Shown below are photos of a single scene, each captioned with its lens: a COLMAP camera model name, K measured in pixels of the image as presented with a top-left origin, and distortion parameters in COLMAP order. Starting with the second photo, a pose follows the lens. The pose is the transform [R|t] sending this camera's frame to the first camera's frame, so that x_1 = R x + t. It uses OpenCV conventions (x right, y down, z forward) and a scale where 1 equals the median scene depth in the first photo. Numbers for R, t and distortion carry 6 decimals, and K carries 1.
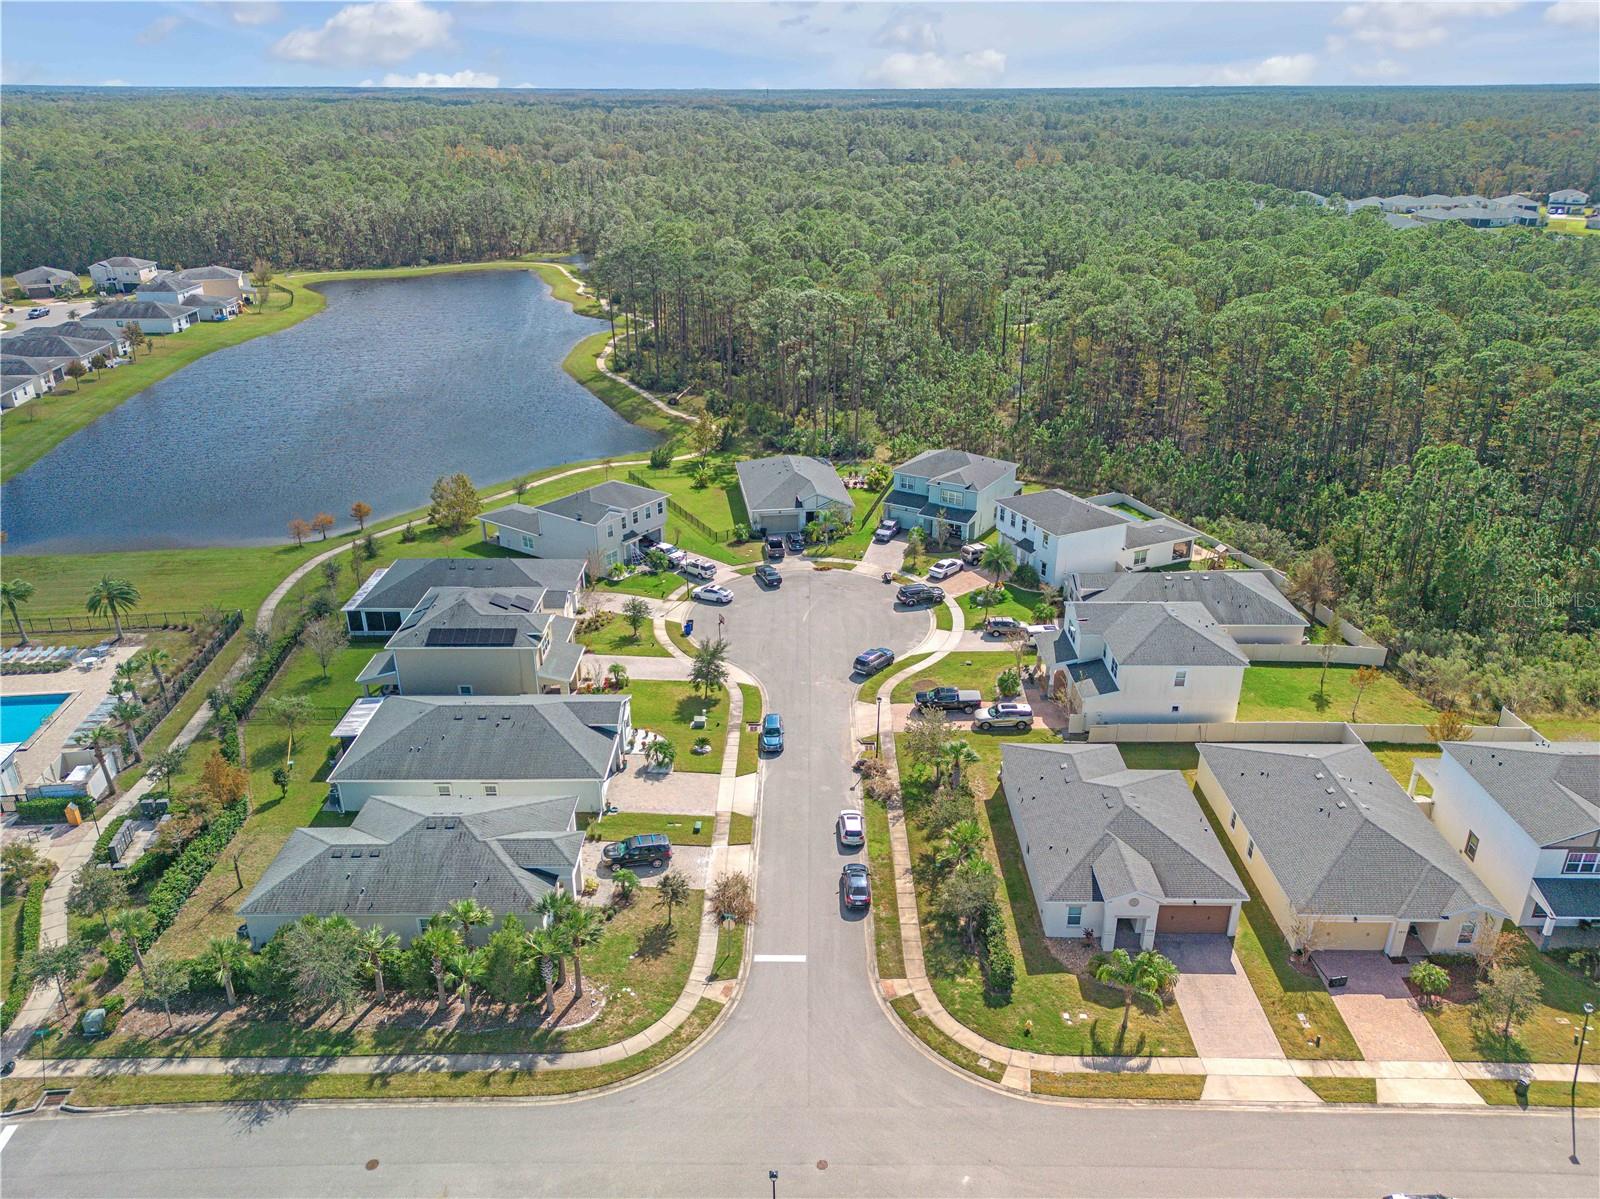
lens RADIAL K [[1140.5, 0, 803.7], [0, 1140.5, 600.2], [0, 0, 1]] dist [0.079554, -0.082986]
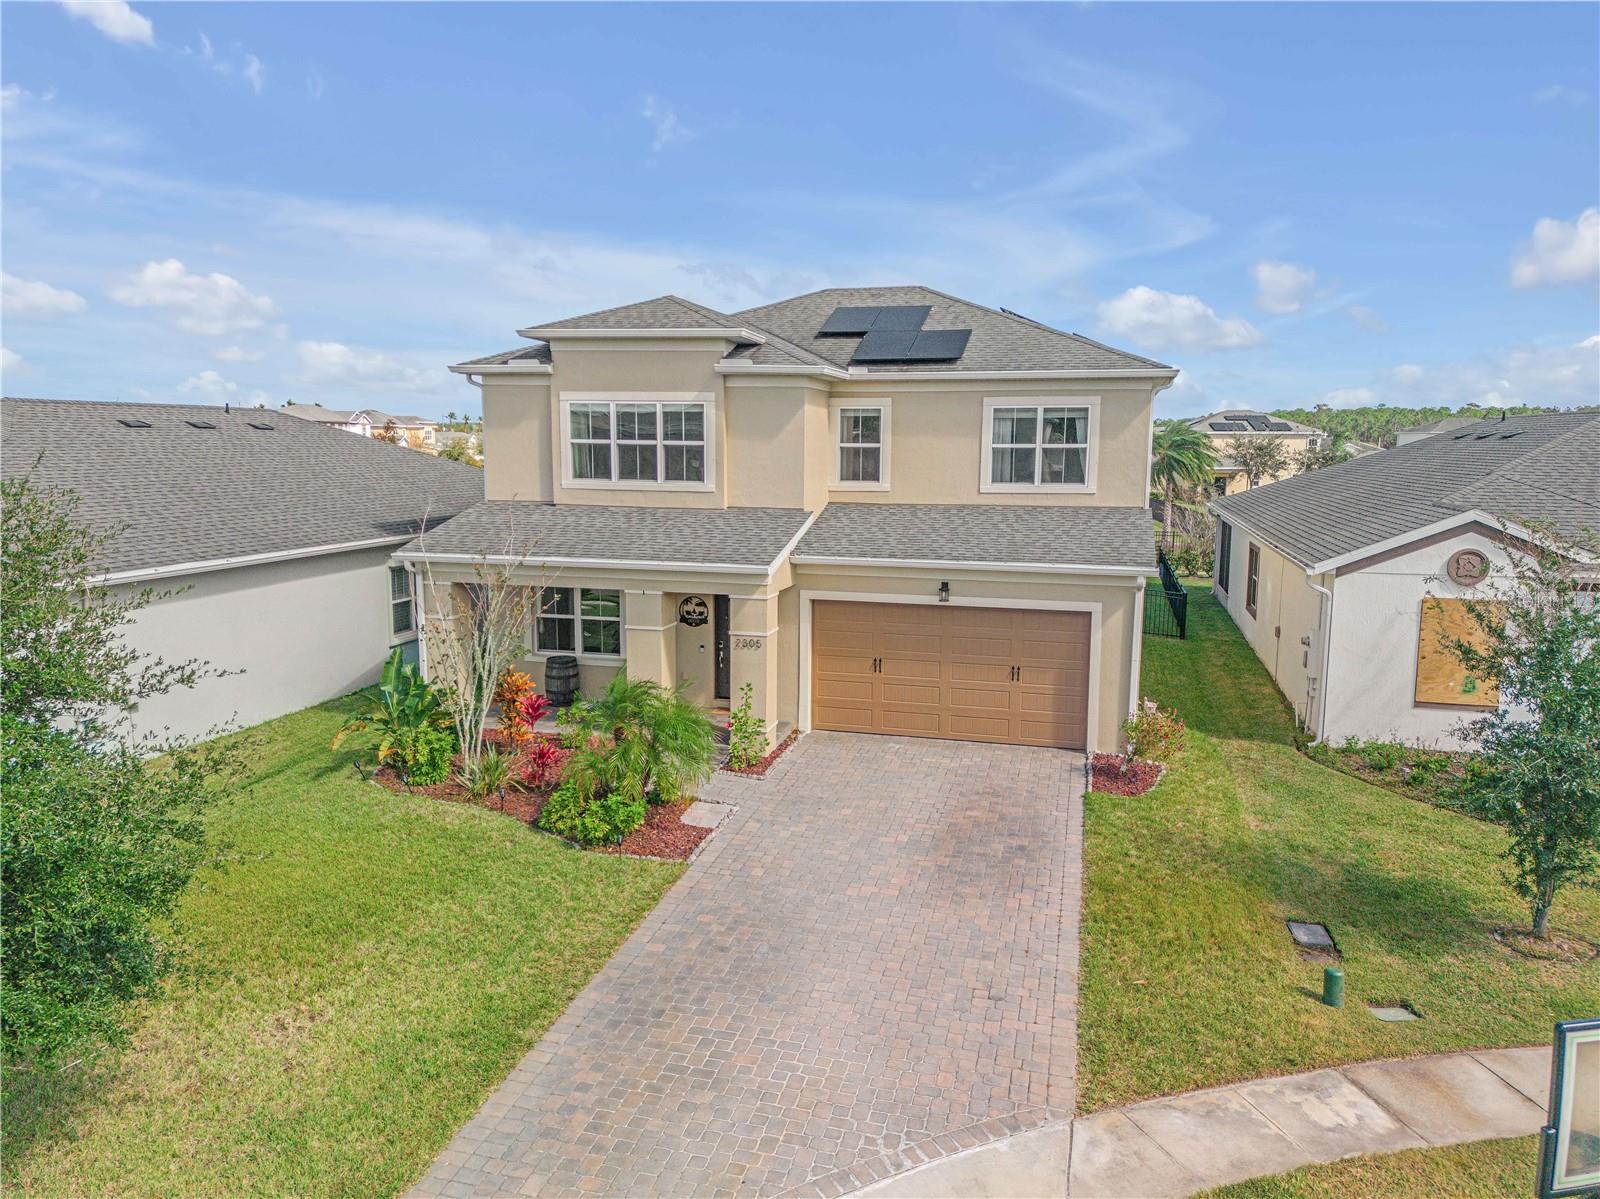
lens RADIAL K [[1140.5, 0, 803.7], [0, 1140.5, 600.2], [0, 0, 1]] dist [0.079554, -0.082986]
pose [[-0.250766, 0.129624, -0.959330, -0.024985], [-0.399934, 0.888597, 0.224608, 0.003704], [0.881572, 0.439992, -0.170989, 0.892248]]
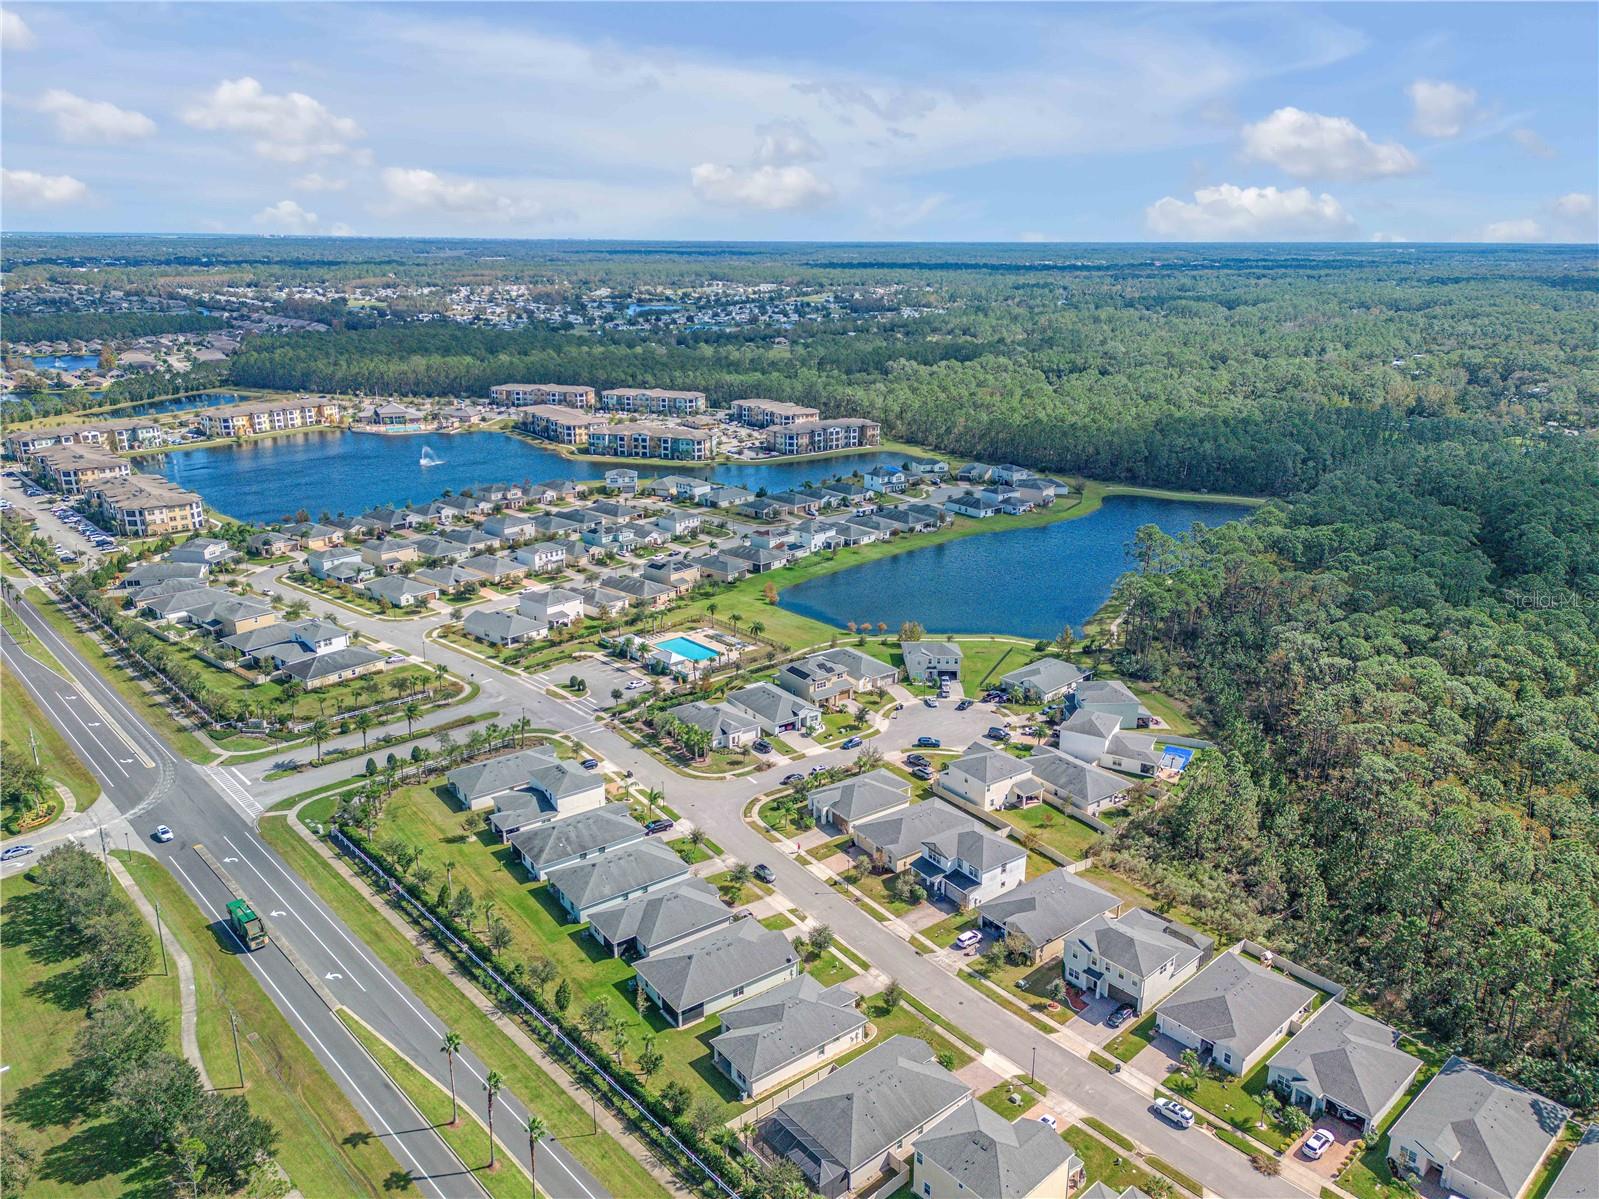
lens RADIAL K [[1149.0, 0, 805.4], [0, 1149.0, 593.5], [0, 0, 1]] dist [0.081906, -0.082841]
pose [[0.594584, 0.240372, -0.767262, 1.415225], [-0.333572, 0.942013, 0.036620, -0.200389], [0.731574, 0.234163, 0.640287, -0.618573]]
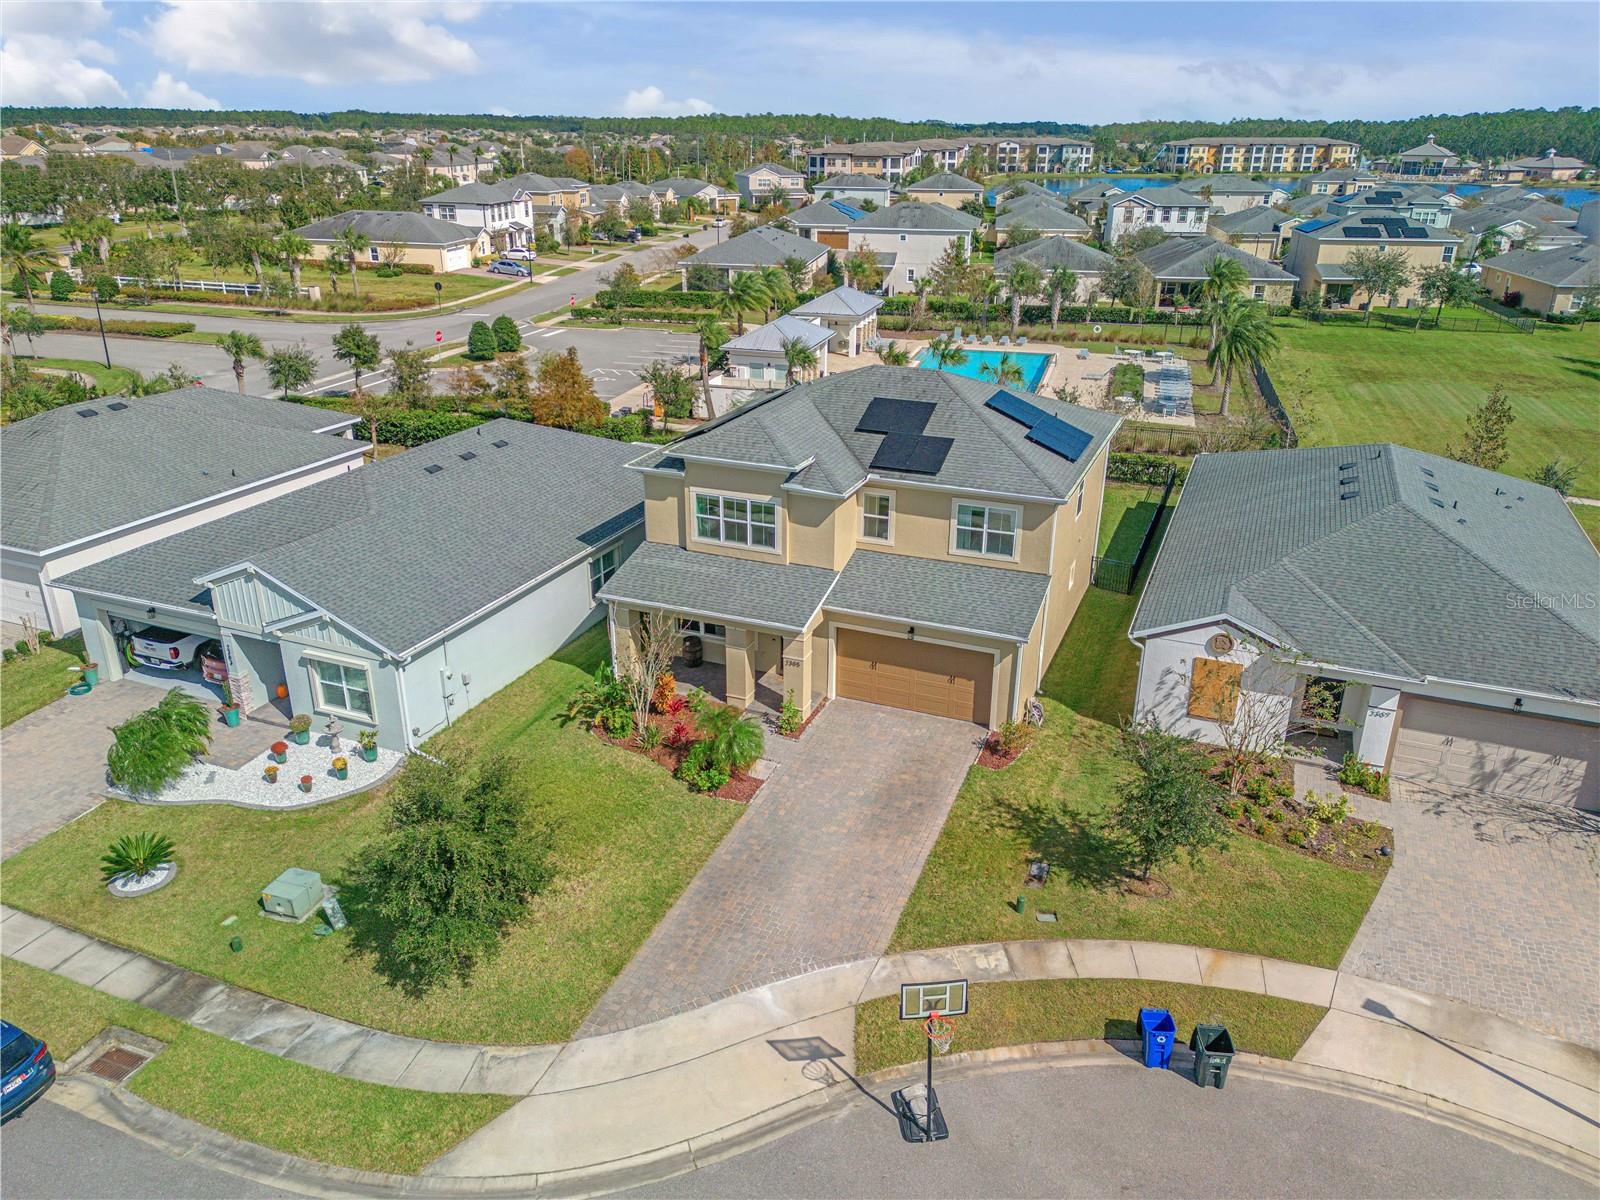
lens RADIAL K [[1149.7, 0, 805.9], [0, 1149.7, 594.0], [0, 0, 1]] dist [0.081906, -0.082841]
pose [[-0.375259, 0.341649, -0.861659, 0.056588], [-0.384396, 0.788531, 0.480061, -0.096698], [0.843457, 0.511366, -0.164575, 0.900678]]
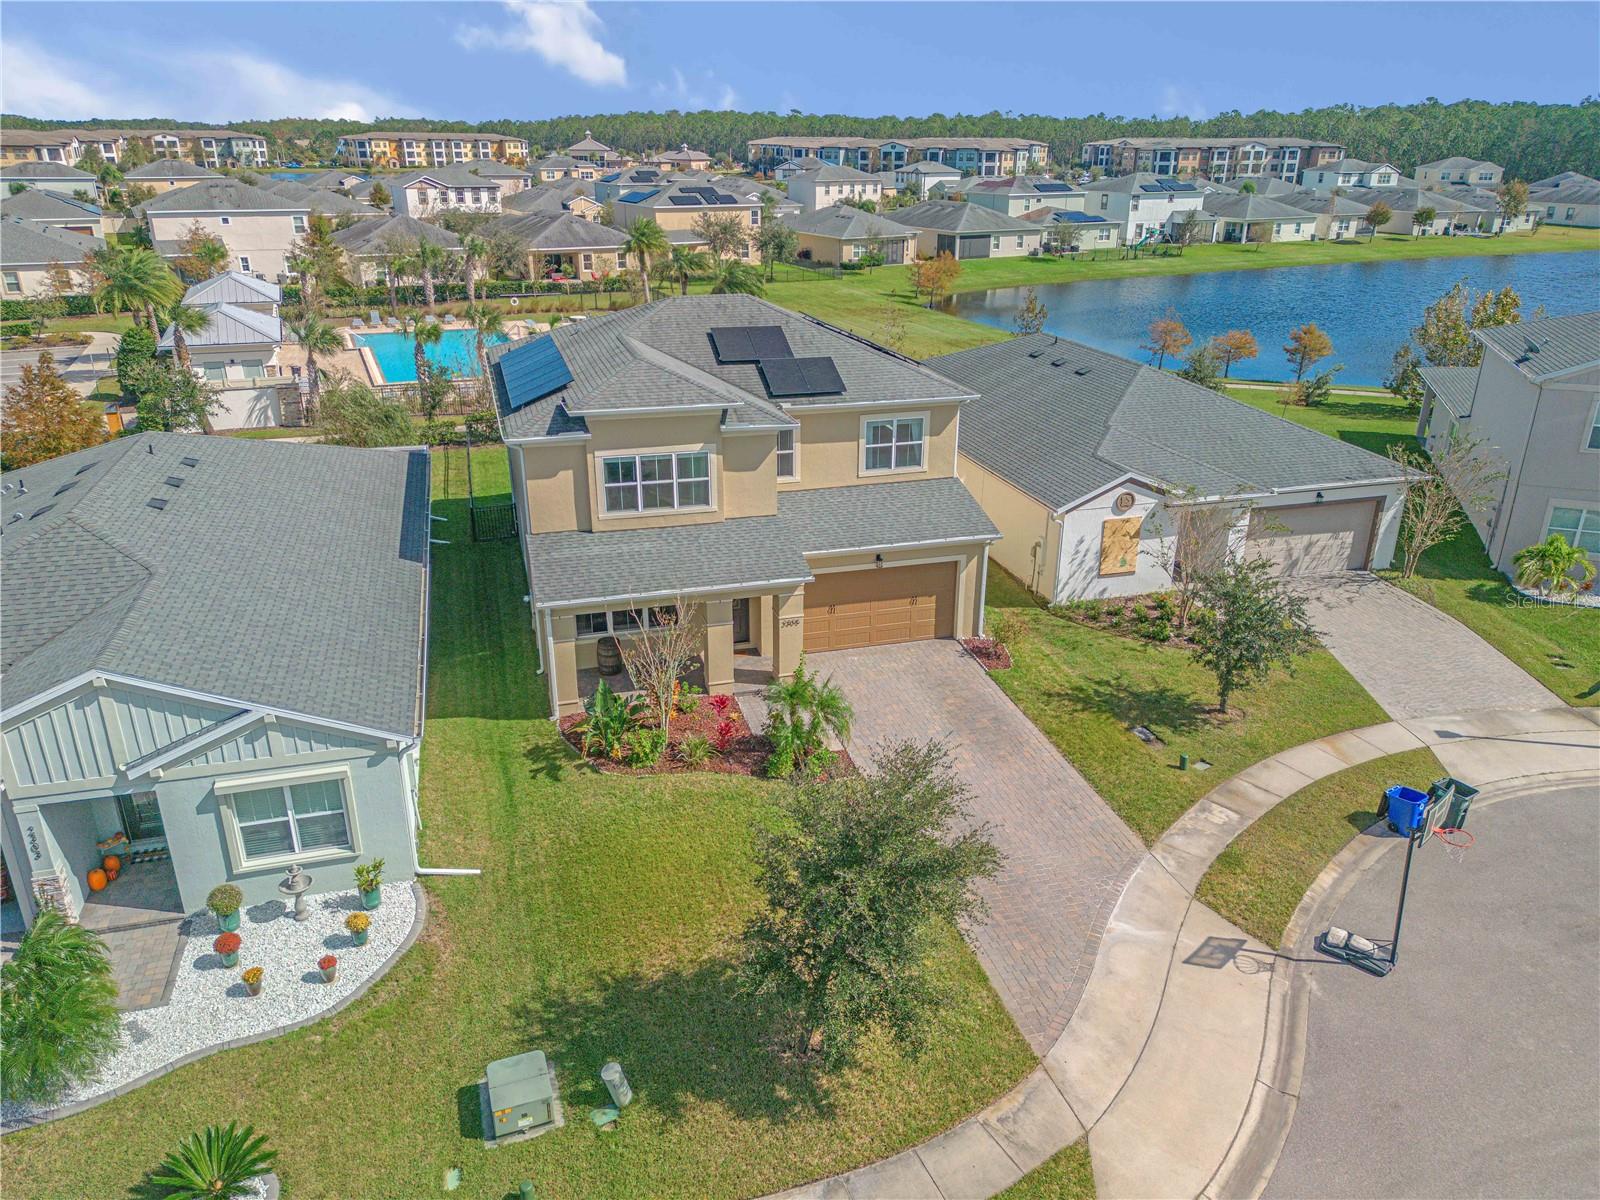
lens RADIAL K [[1140.5, 0, 803.7], [0, 1140.5, 600.7], [0, 0, 1]] dist [0.079554, -0.082986]
pose [[0.281449, 0.359430, -0.889717, 0.039187], [-0.394089, 0.888692, 0.234352, -0.013880], [0.874917, 0.284669, 0.391769, 0.771812]]
